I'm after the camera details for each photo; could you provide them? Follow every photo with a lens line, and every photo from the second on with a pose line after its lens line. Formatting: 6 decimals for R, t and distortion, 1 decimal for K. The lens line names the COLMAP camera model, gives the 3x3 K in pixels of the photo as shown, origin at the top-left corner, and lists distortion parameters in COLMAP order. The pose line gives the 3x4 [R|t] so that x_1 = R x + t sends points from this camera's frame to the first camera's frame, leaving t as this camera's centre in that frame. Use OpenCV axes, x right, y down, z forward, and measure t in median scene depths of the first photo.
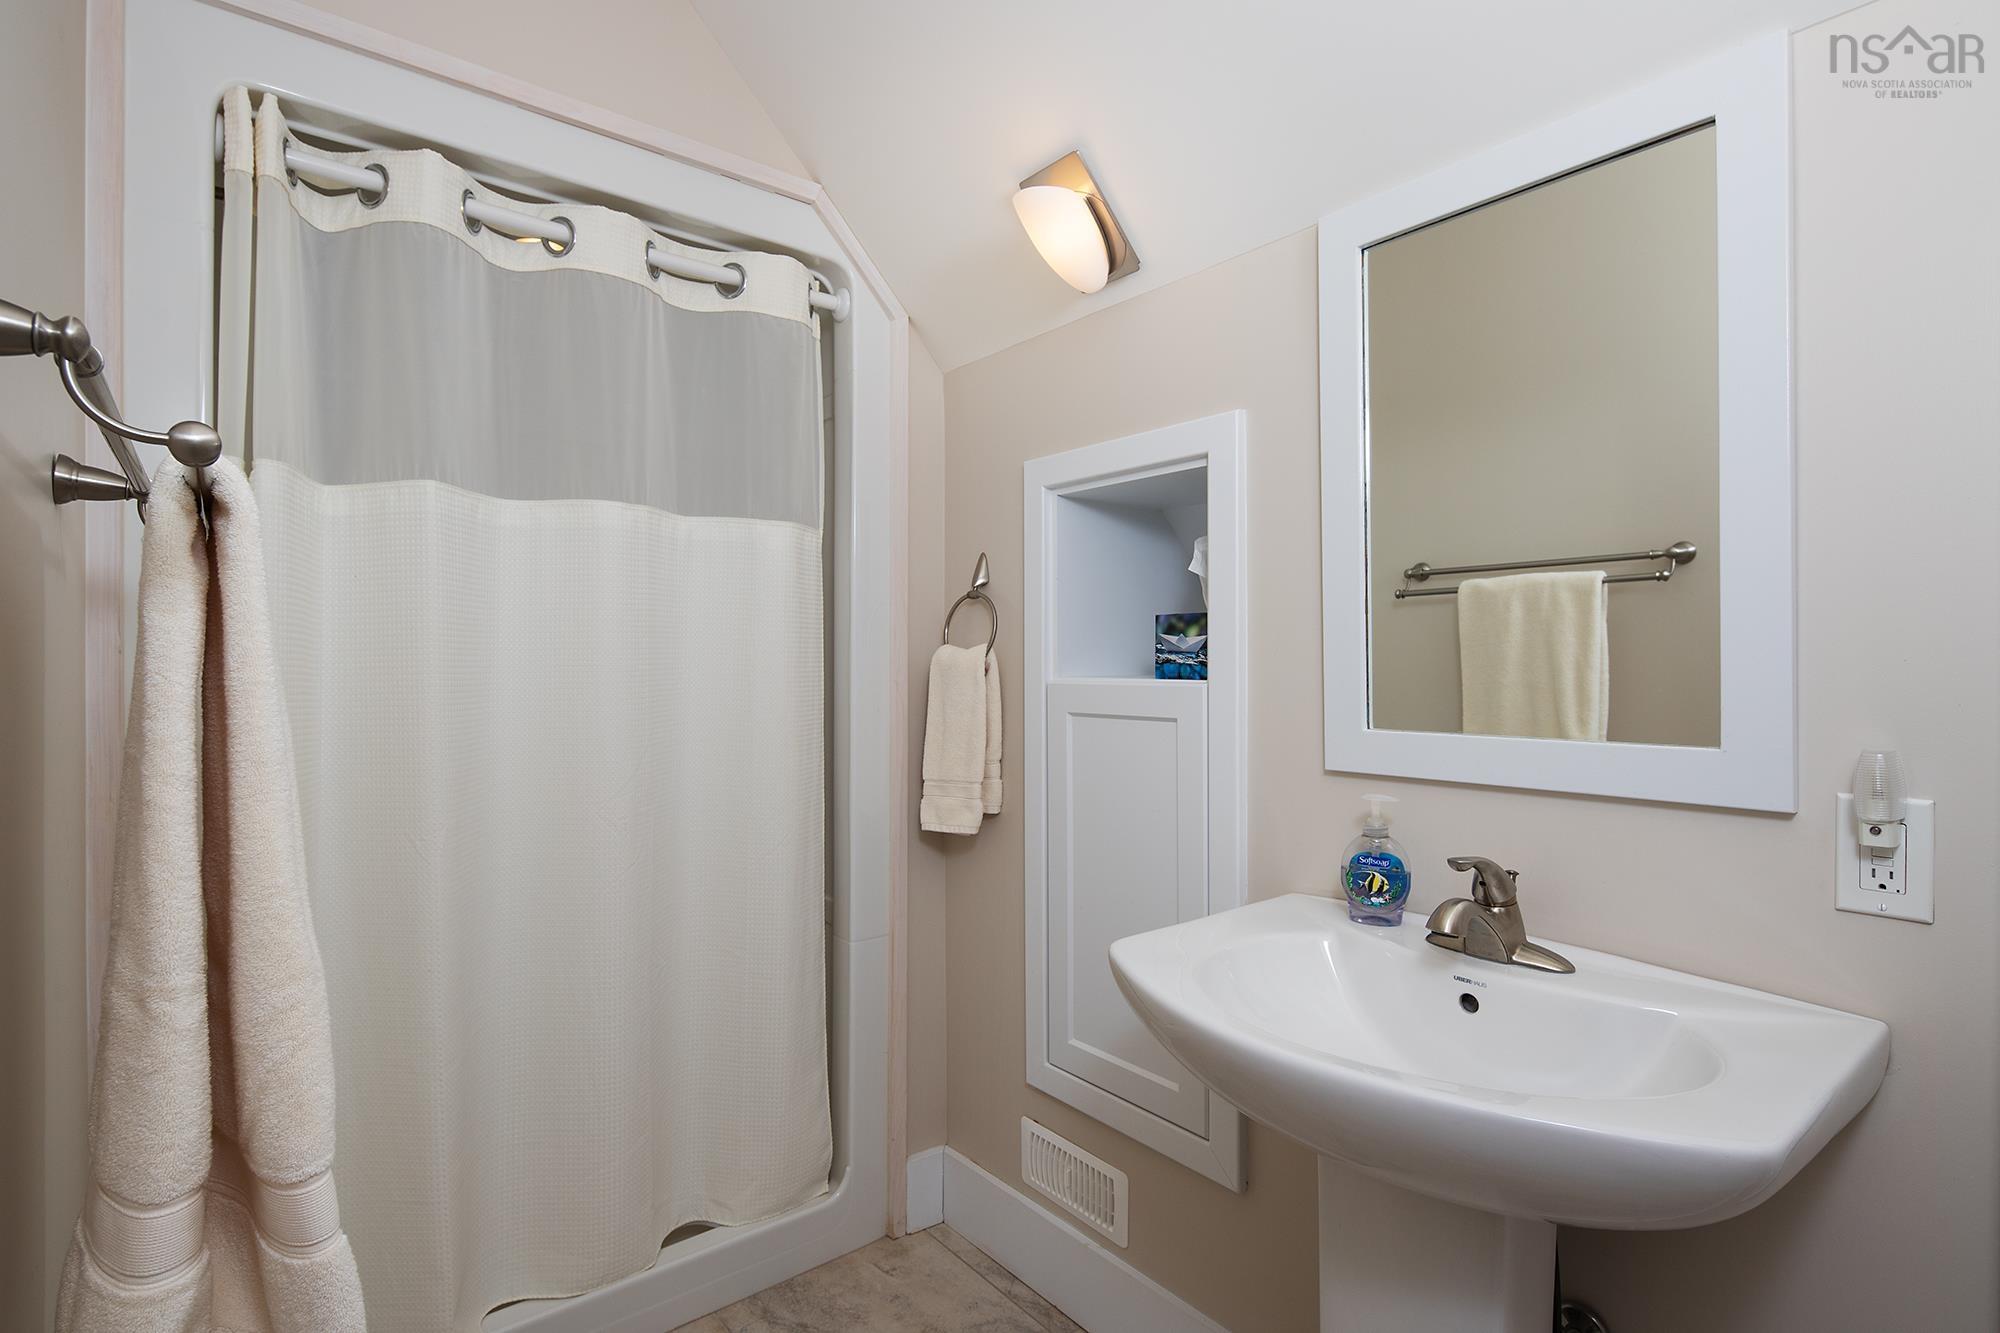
lens RADIAL K [[963.1, 0, 1000.0], [0, 963.1, 666.5], [0, 0, 1]] dist [-0.000126, -0.000134]
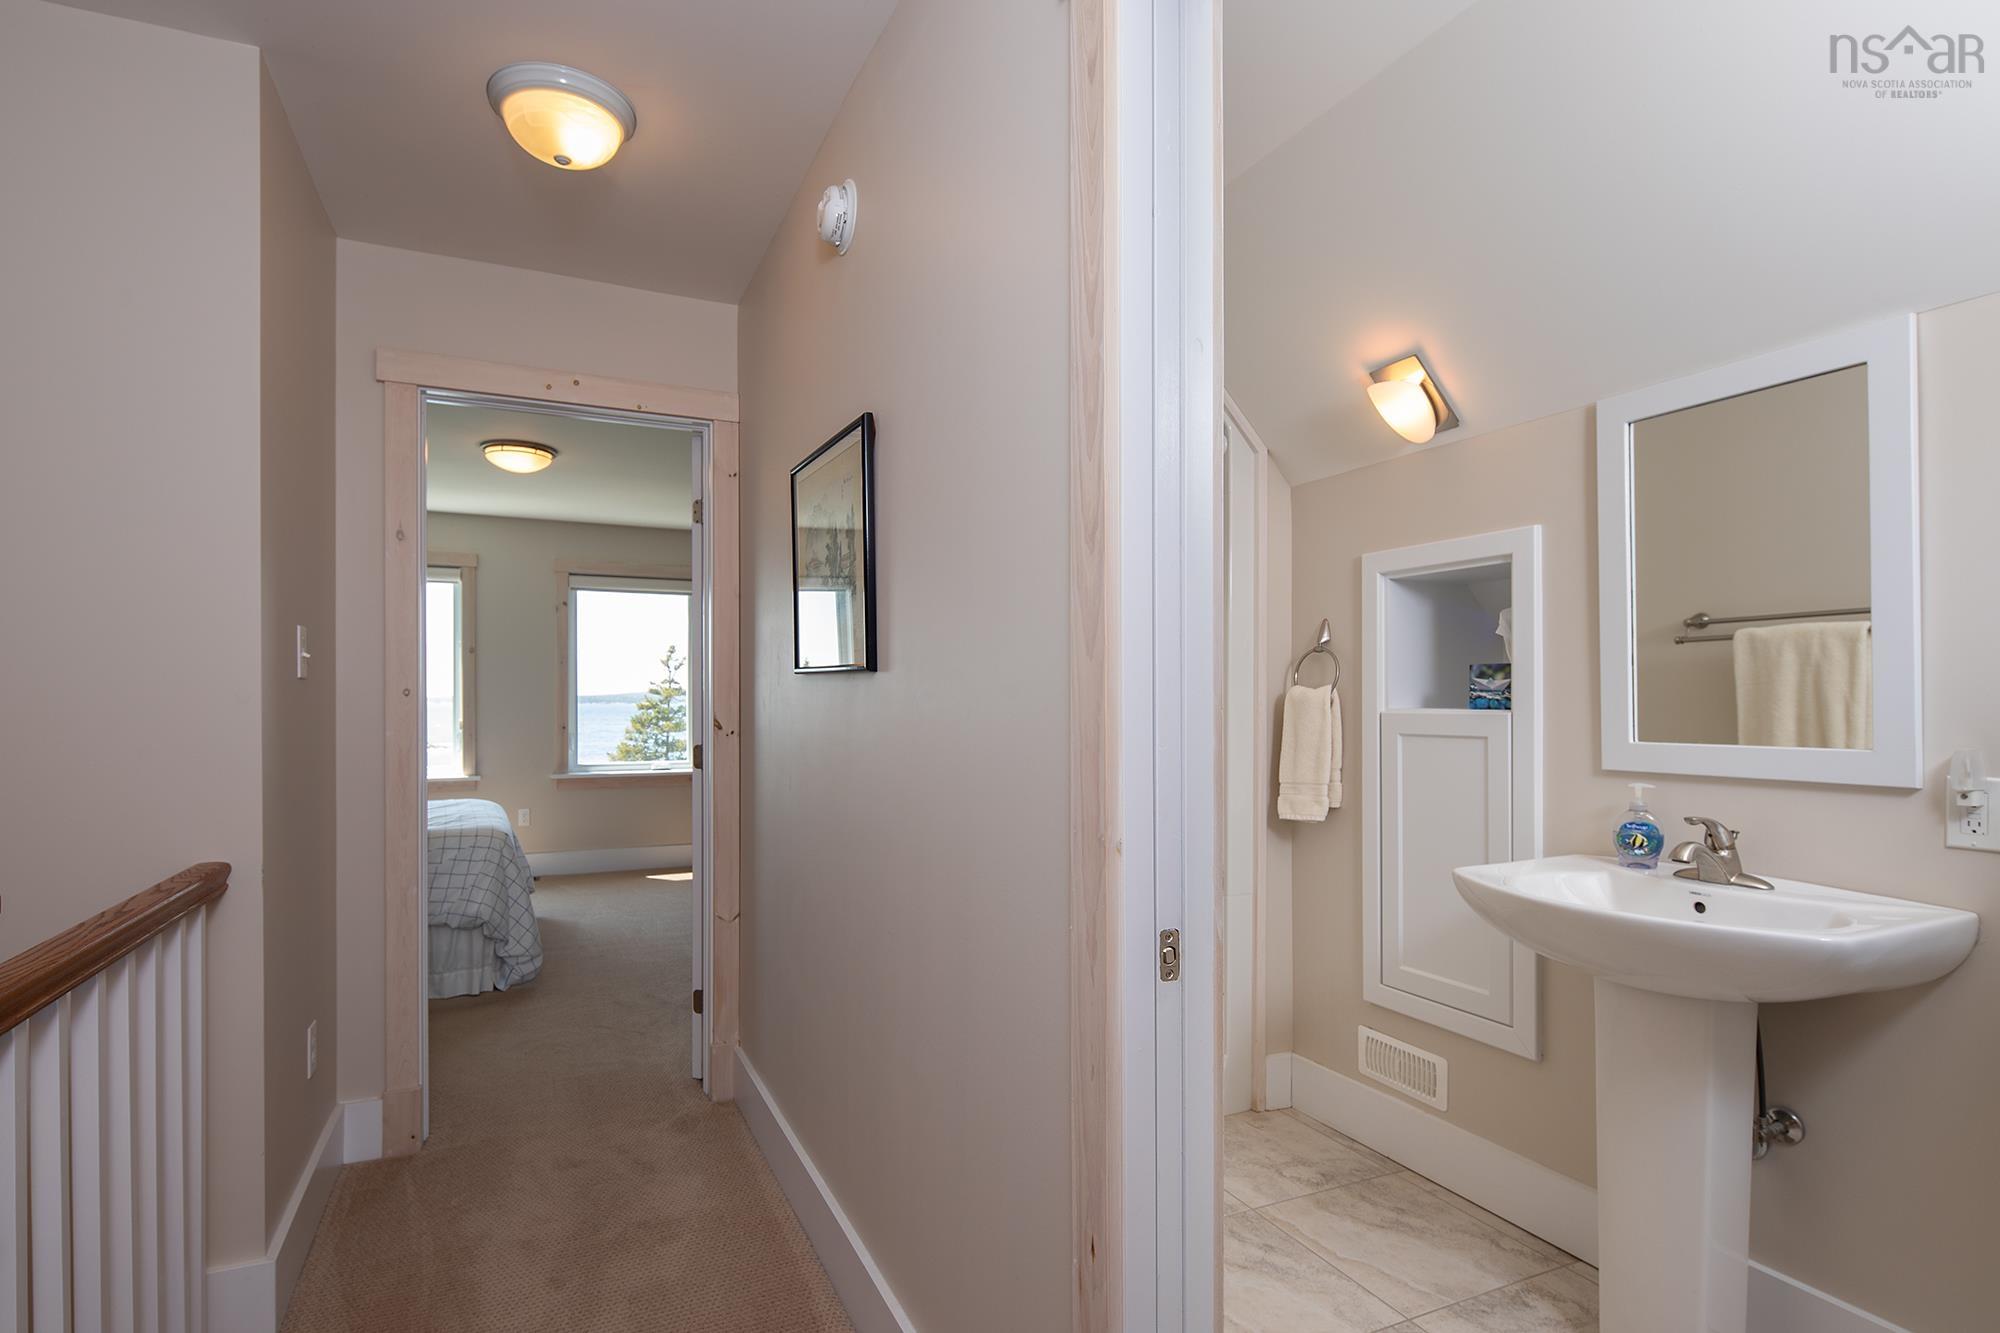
lens RADIAL K [[992.4, 0, 973.1], [0, 992.4, 699.9], [0, 0, 1]] dist [-0.003436, -0.000156]
pose [[0.968755, 0.000810, -0.248019, -0.181671], [-0.002038, 0.999987, -0.004693, 0.006818], [0.248012, 0.005052, 0.968744, -0.587492]]
